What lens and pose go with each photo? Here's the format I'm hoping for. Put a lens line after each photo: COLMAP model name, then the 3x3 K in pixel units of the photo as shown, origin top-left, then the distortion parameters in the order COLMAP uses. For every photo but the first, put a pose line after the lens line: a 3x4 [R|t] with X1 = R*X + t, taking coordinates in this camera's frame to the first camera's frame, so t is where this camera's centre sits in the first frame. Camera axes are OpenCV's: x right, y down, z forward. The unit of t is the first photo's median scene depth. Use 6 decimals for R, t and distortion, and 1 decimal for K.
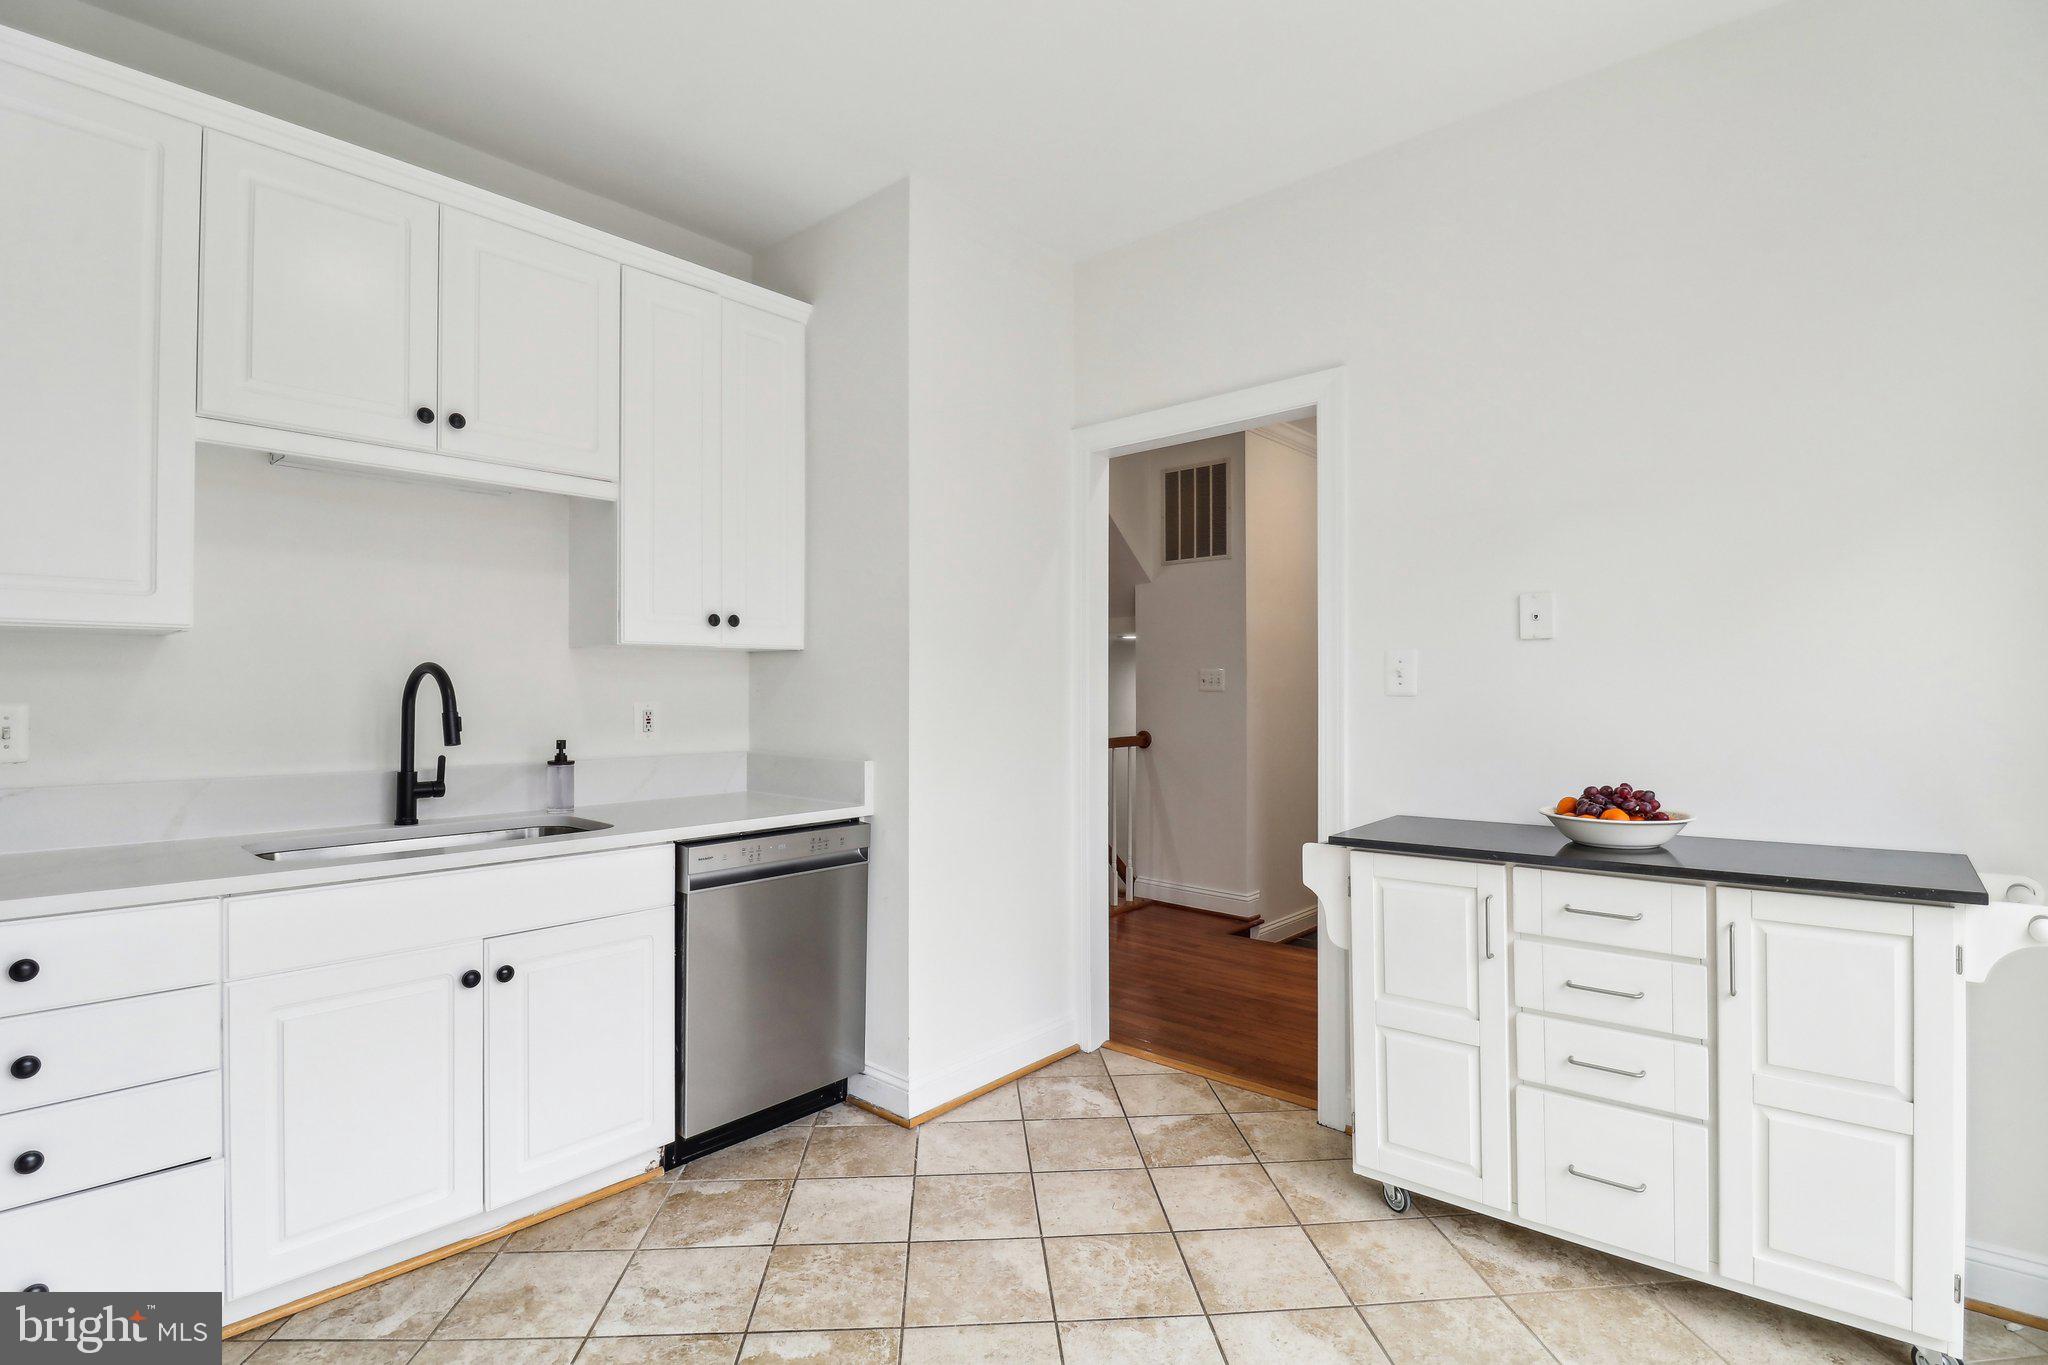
lens RADIAL K [[968.8, 0, 1004.1], [0, 968.8, 677.9], [0, 0, 1]] dist [0.001295, -0.016550]
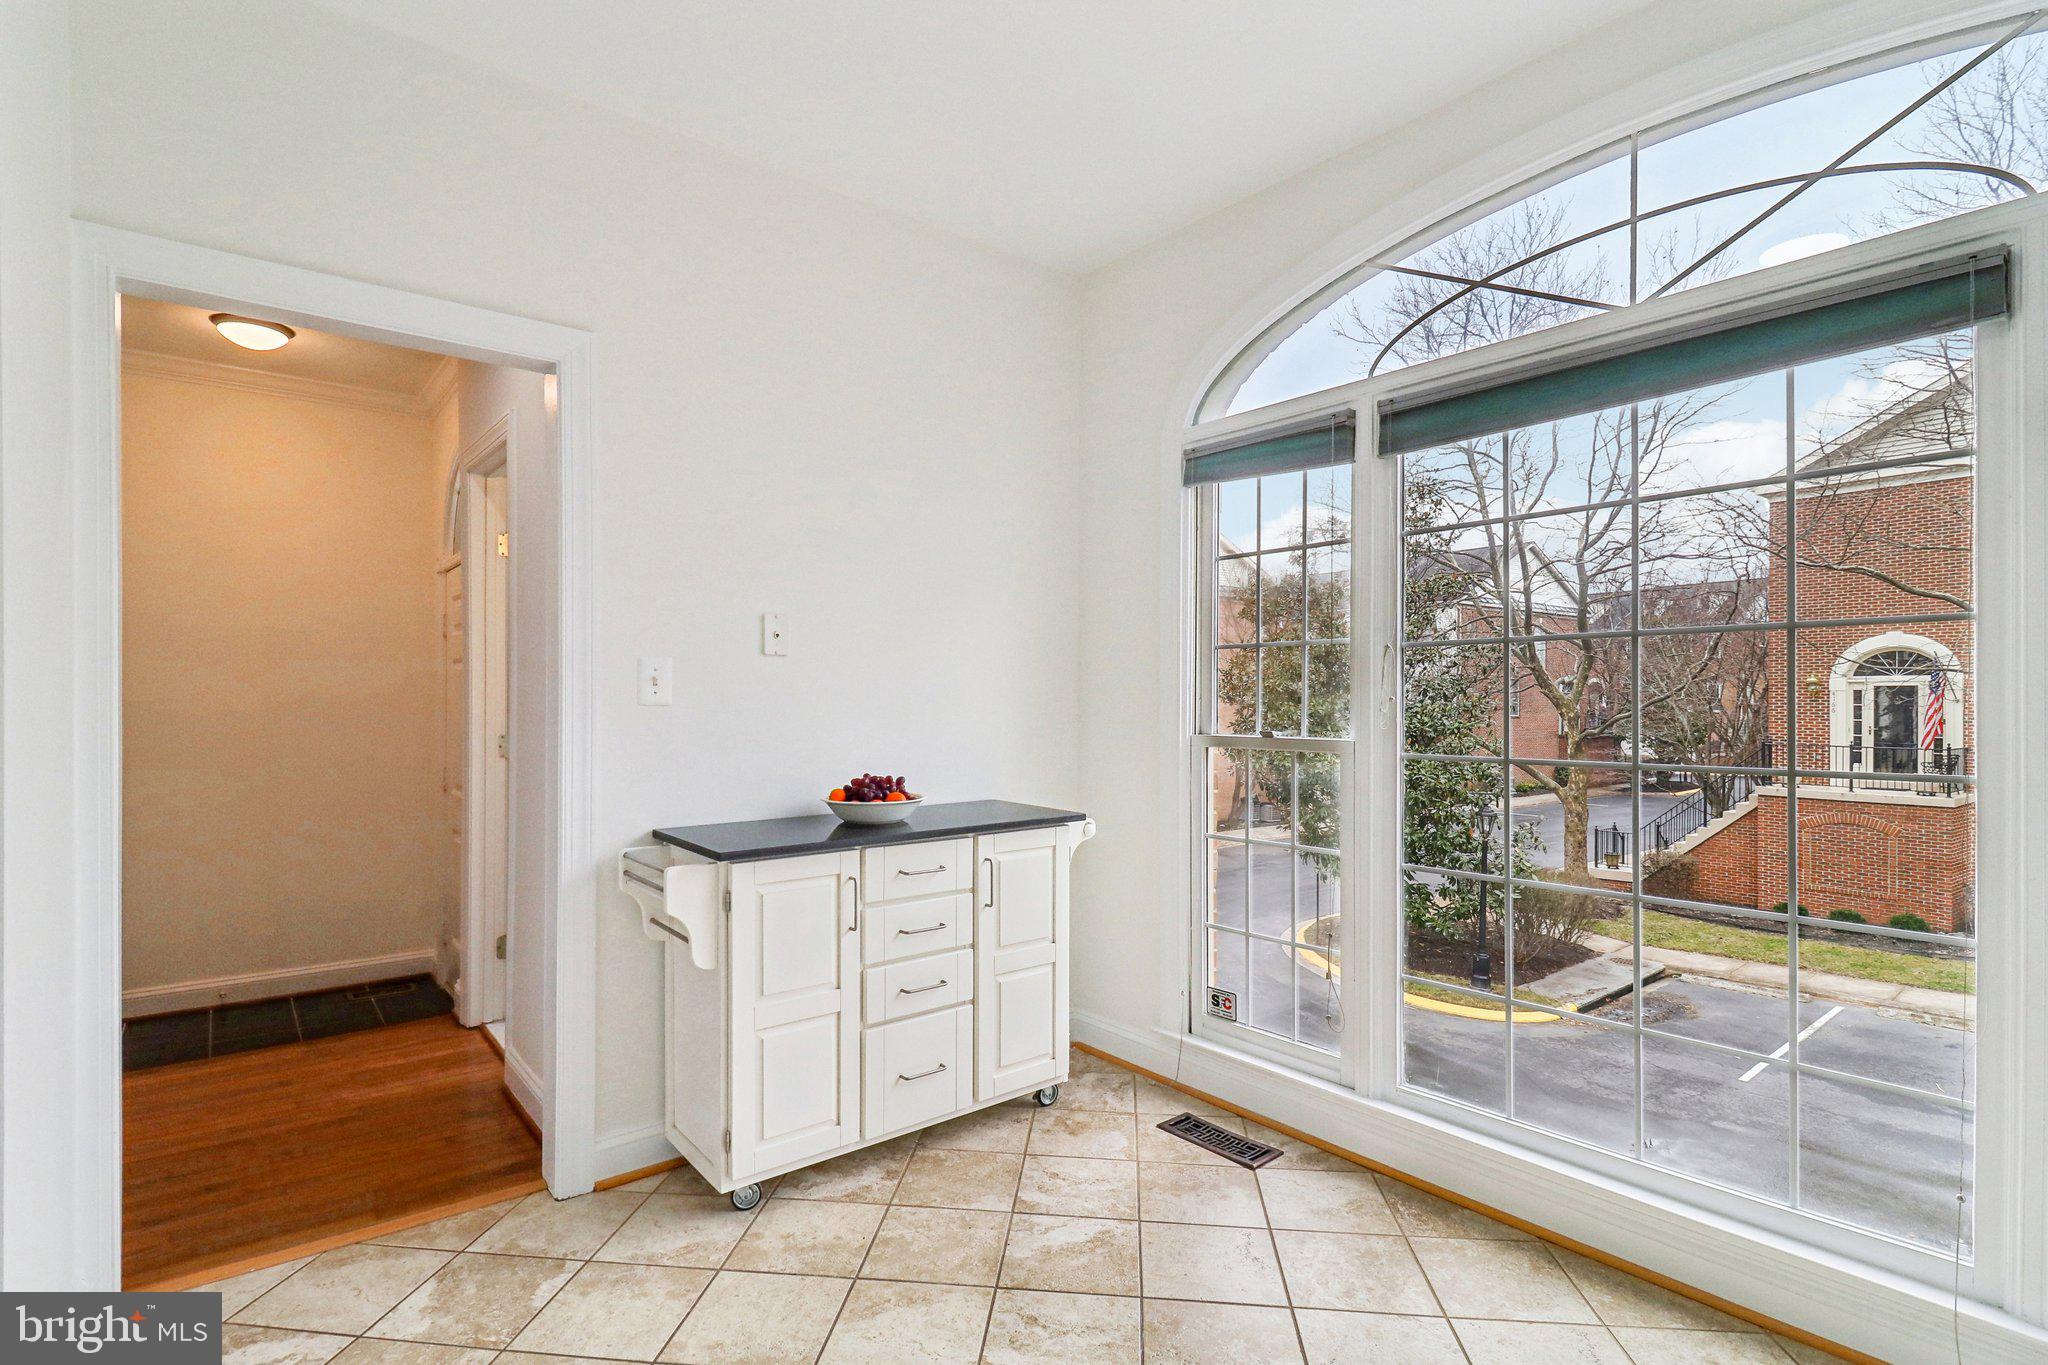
lens RADIAL K [[998.6, 0, 1018.7], [0, 998.6, 700.5], [0, 0, 1]] dist [-0.000374, -0.011030]
pose [[0.154522, 0.005034, 0.987976, -0.632589], [-0.020056, 0.999797, -0.001958, 0.011048], [-0.987786, -0.019512, 0.154592, 0.600233]]
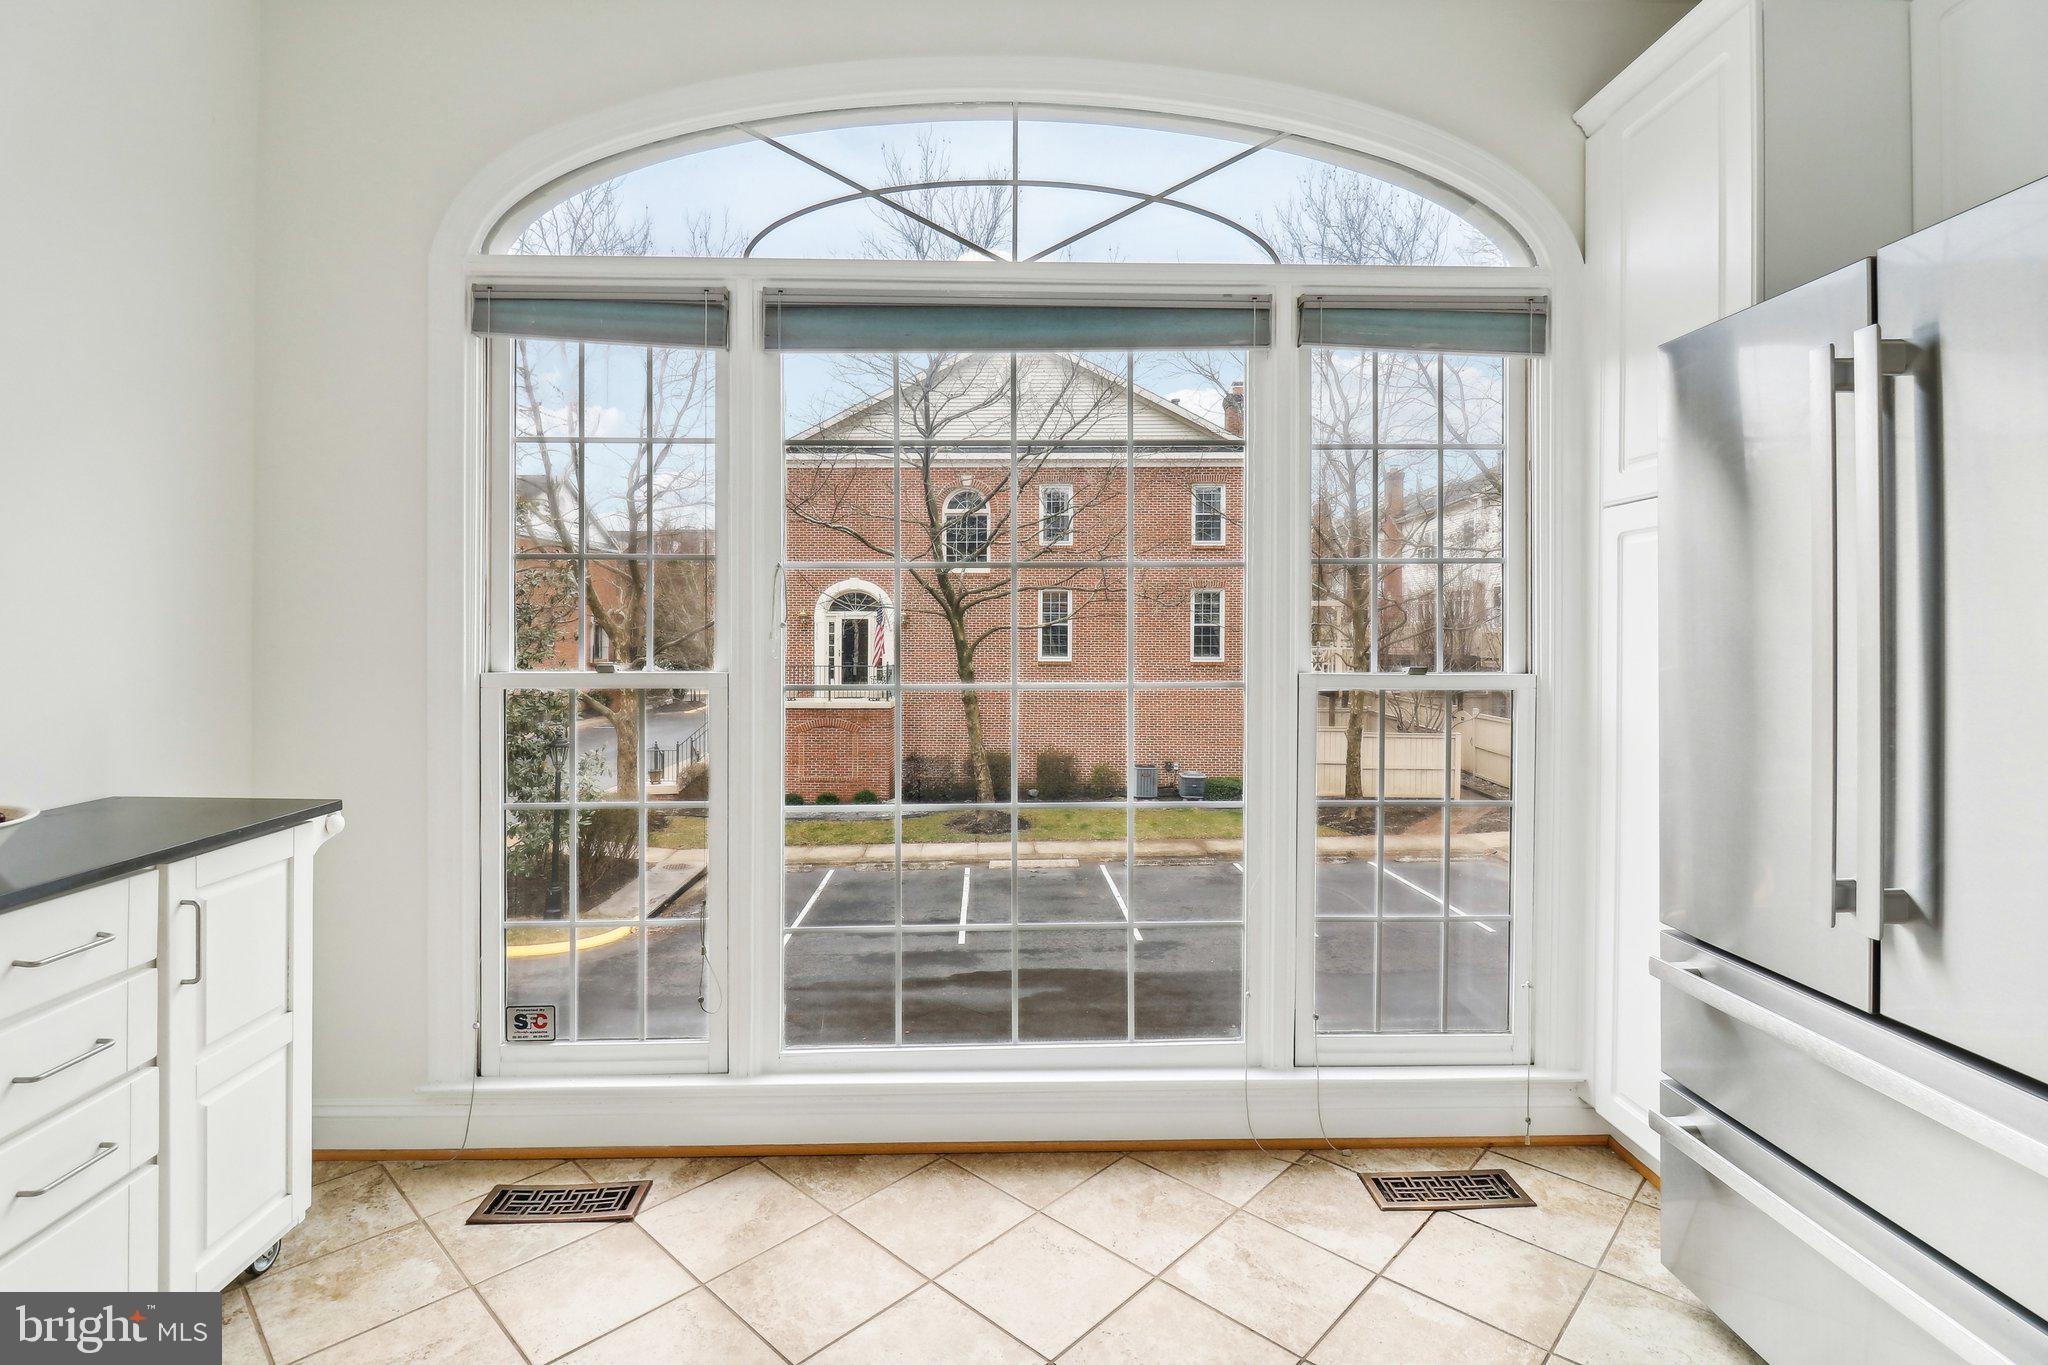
lens RADIAL K [[979.7, 0, 1030.7], [0, 979.7, 637.7], [0, 0, 1]] dist [0.004409, -0.011203]
pose [[-0.698184, 0.000379, 0.715918, -0.319522], [-0.009237, 0.999912, -0.009537, 0.020039], [-0.715858, -0.013271, -0.698119, 0.889407]]
